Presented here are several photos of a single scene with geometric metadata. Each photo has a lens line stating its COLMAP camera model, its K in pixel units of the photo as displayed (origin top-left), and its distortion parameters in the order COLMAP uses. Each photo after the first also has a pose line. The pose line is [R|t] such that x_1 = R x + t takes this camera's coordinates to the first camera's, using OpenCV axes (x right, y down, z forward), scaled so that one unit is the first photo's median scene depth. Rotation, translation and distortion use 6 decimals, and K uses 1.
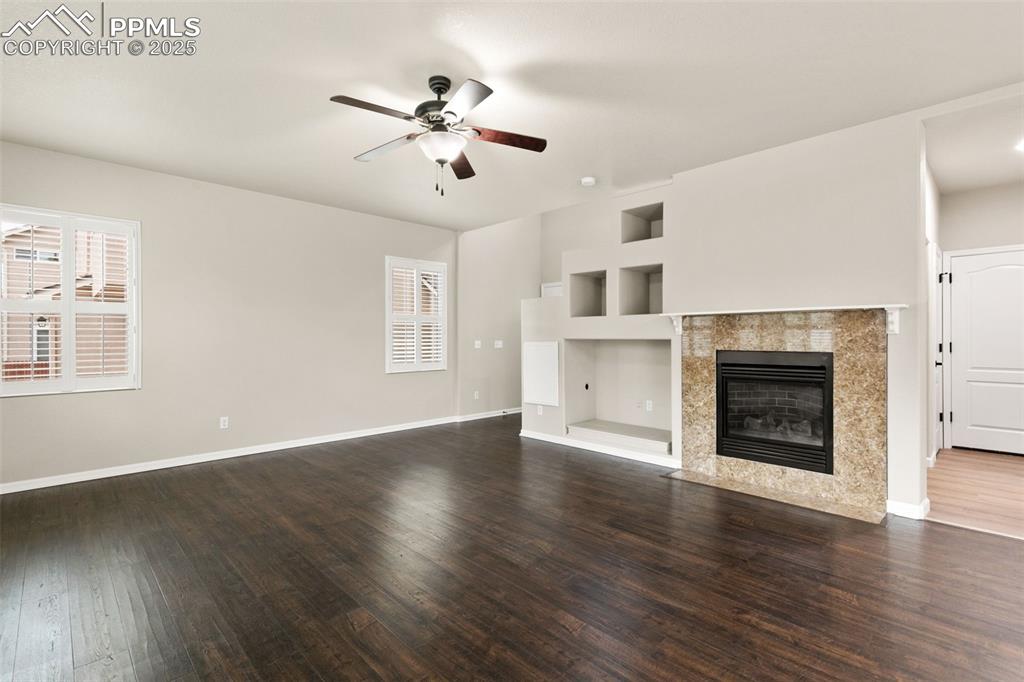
lens RADIAL K [[466.6, 0, 514.6], [0, 466.6, 339.2], [0, 0, 1]] dist [0.004973, -0.000871]
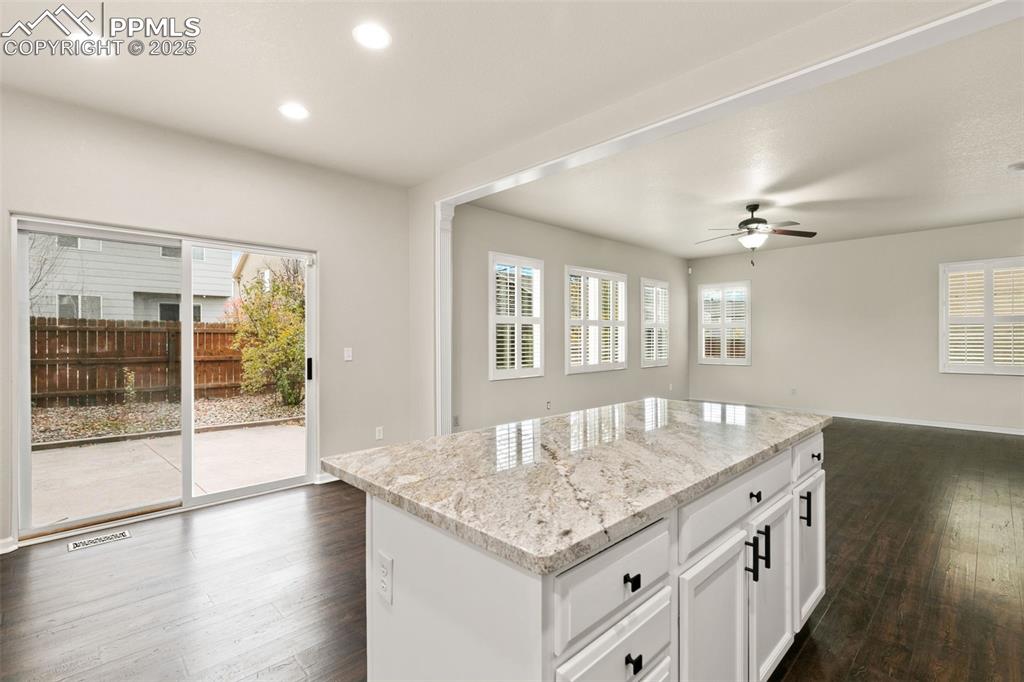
lens RADIAL K [[466.6, 0, 514.6], [0, 466.6, 339.2], [0, 0, 1]] dist [0.004973, -0.000871]
pose [[-0.001239, 0.006723, -0.999977, 1.180576], [-0.000012, 0.999977, 0.006723, -0.016853], [0.999999, 0.000020, -0.001238, 0.024199]]
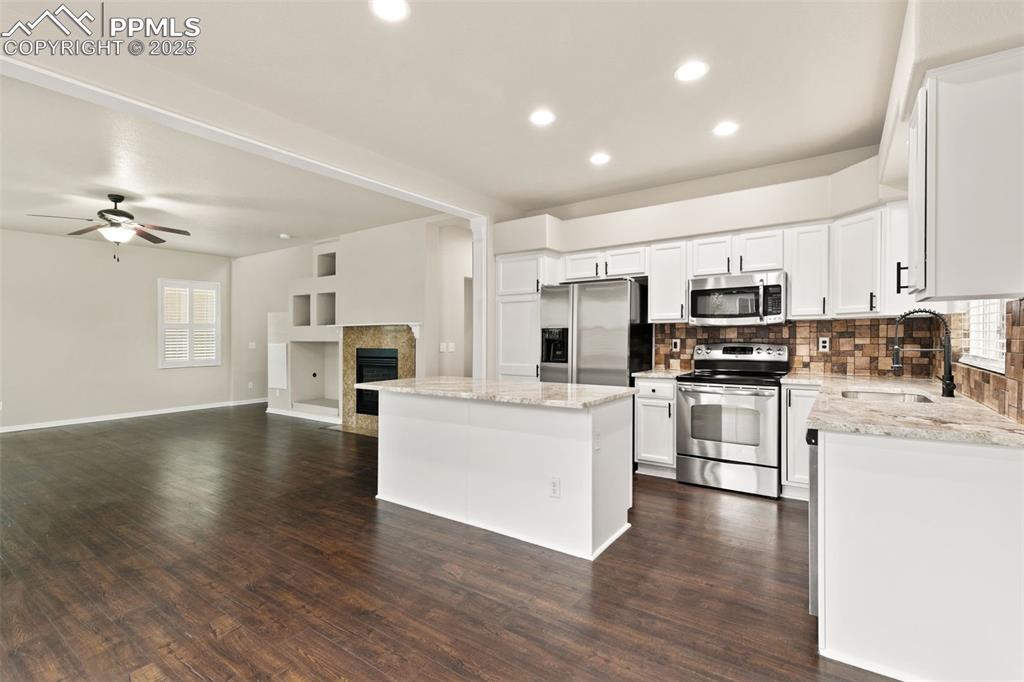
lens RADIAL K [[471.9, 0, 513.6], [0, 471.9, 335.0], [0, 0, 1]] dist [0.008258, -0.000317]
pose [[0.983161, -0.003833, 0.182701, 0.662758], [0.005144, 0.999964, -0.006701, -0.008372], [-0.182668, 0.007528, 0.983146, -0.691899]]
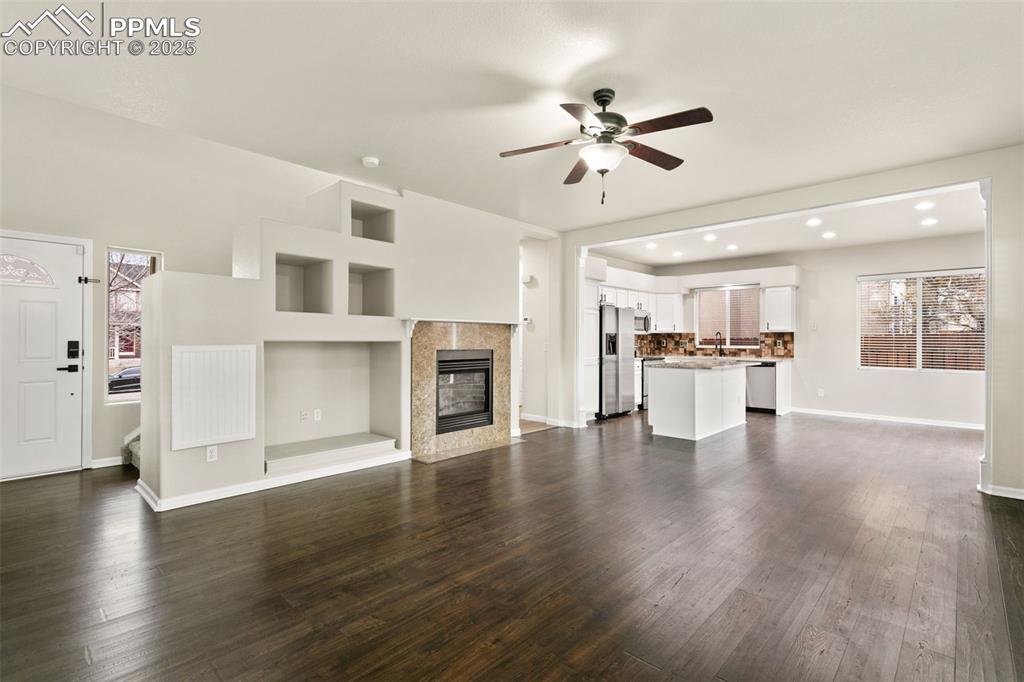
lens RADIAL K [[470.3, 0, 512.0], [0, 470.3, 341.0], [0, 0, 1]] dist [0.008842, -0.000721]
pose [[-0.035244, 0.000232, 0.999379, -0.809623], [-0.001959, 0.999998, -0.000301, -0.000724], [-0.999377, -0.001968, -0.035244, 0.837880]]
